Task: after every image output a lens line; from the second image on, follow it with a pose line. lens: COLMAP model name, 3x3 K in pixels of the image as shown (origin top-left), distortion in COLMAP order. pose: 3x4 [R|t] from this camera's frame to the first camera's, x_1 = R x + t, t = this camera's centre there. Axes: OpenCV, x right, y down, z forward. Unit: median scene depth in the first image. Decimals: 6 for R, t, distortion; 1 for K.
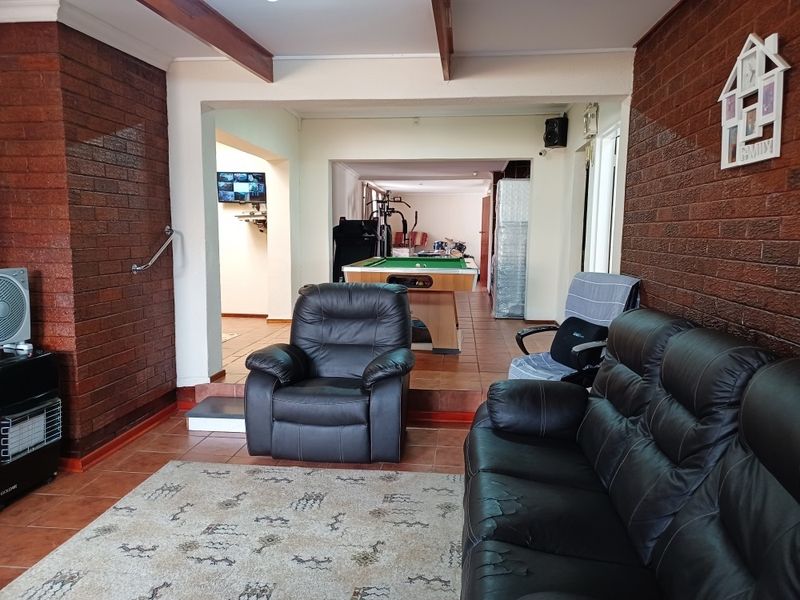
lens RADIAL K [[583.0, 0, 399.5], [0, 583.0, 294.6], [0, 0, 1]] dist [-0.006655, -0.000203]
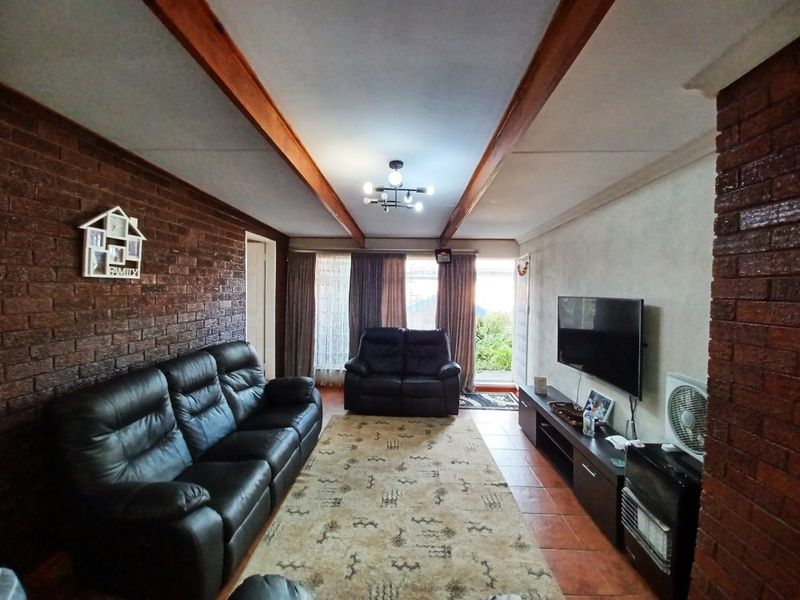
lens RADIAL K [[370.3, 0, 402.2], [0, 370.3, 298.9], [0, 0, 1]] dist [0.001999, 0.000426]
pose [[-0.996980, -0.027223, -0.072728, -0.156993], [-0.037194, 0.989527, 0.139474, -0.304297], [0.068169, 0.141758, -0.987551, 1.889067]]
